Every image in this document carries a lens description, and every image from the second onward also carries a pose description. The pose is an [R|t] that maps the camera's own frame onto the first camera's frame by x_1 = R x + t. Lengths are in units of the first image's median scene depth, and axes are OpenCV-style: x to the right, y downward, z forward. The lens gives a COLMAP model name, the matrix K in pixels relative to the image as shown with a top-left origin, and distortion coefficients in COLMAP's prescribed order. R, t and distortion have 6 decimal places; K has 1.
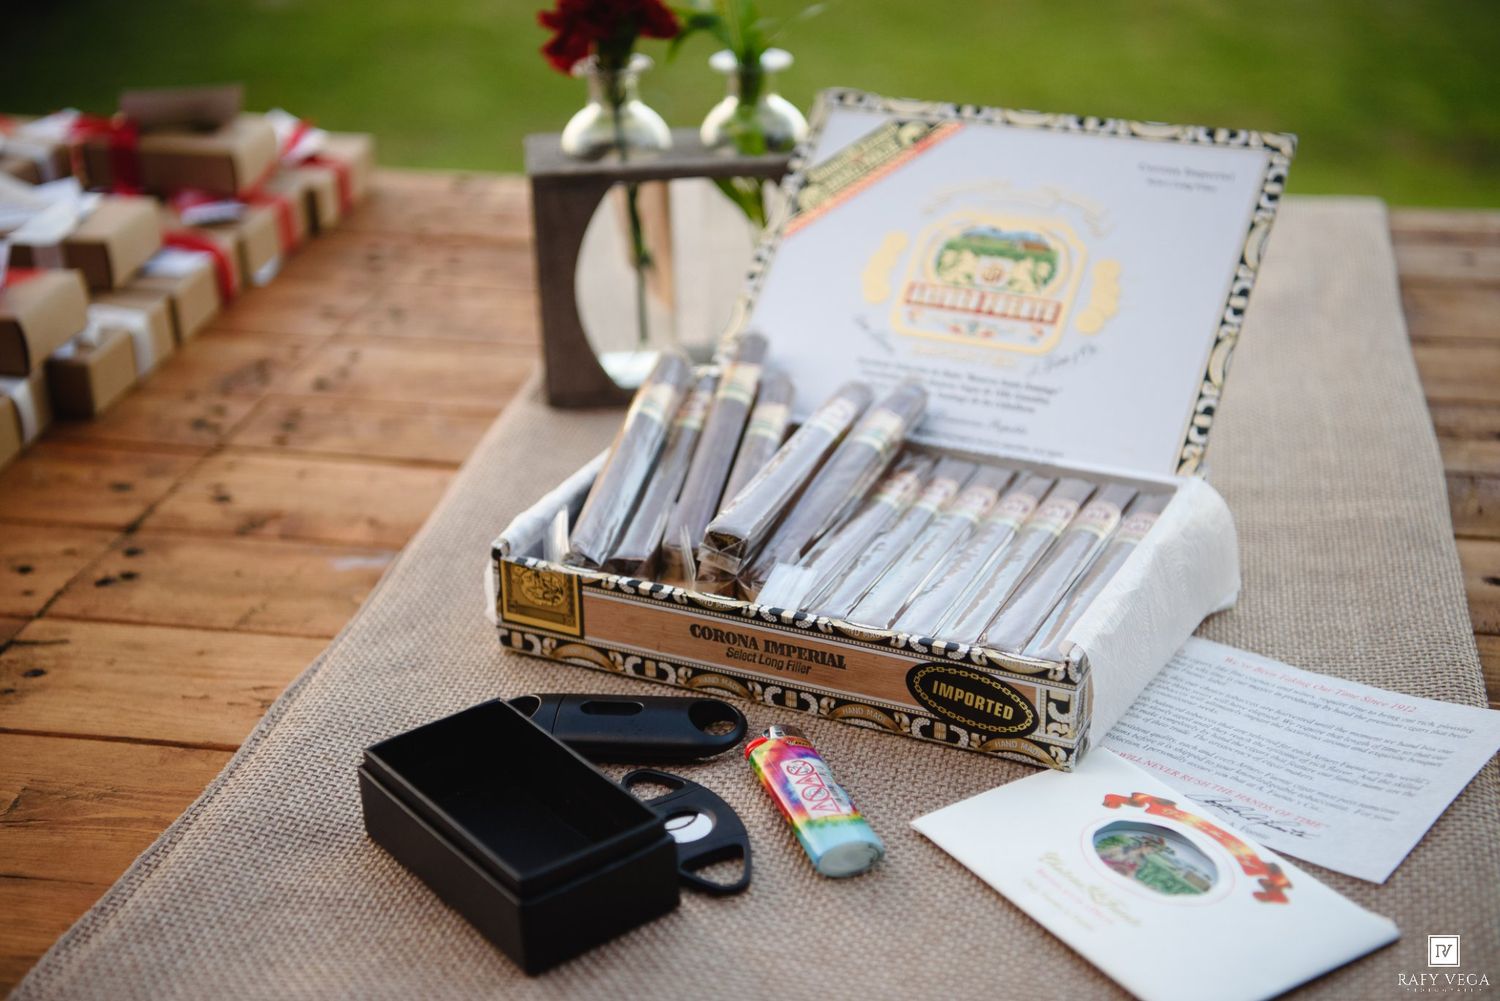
lens RADIAL K [[2226.1, 0, 750.0], [0, 2226.1, 500.5], [0, 0, 1]] dist [0.179046, -0.067637]
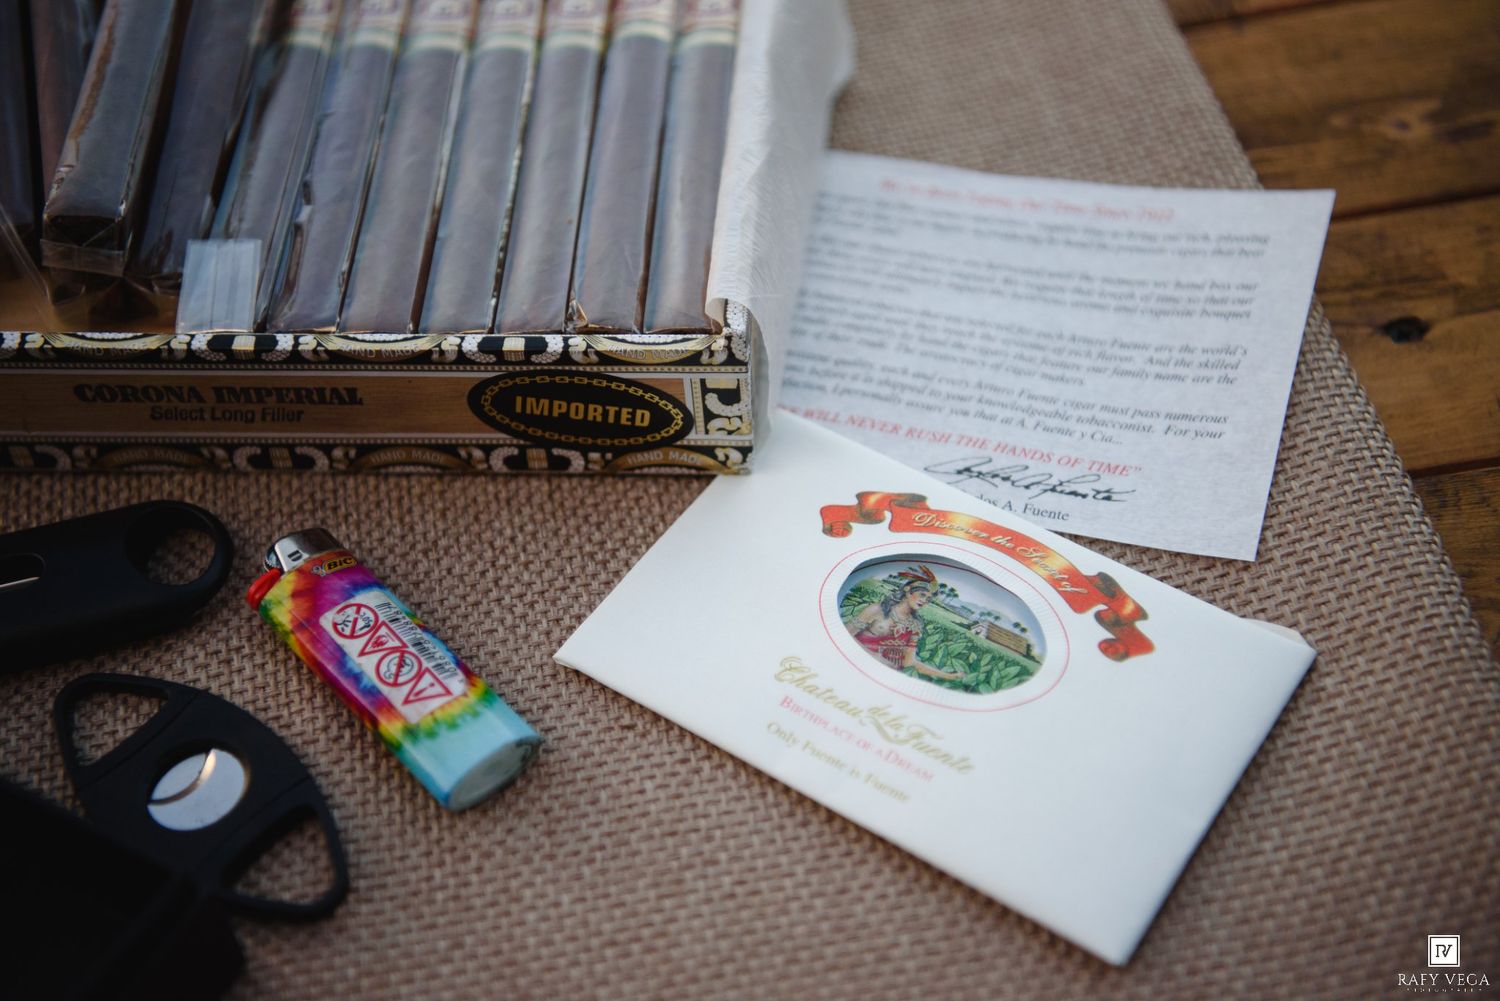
lens RADIAL K [[2226.1, 0, 750.0], [0, 2226.1, 500.5], [0, 0, 1]] dist [0.179046, -0.067637]
pose [[0.924882, -0.295130, 0.239774, -0.014346], [0.180910, 0.896145, 0.405210, -0.134129], [-0.334462, -0.331394, 0.882220, 0.427520]]
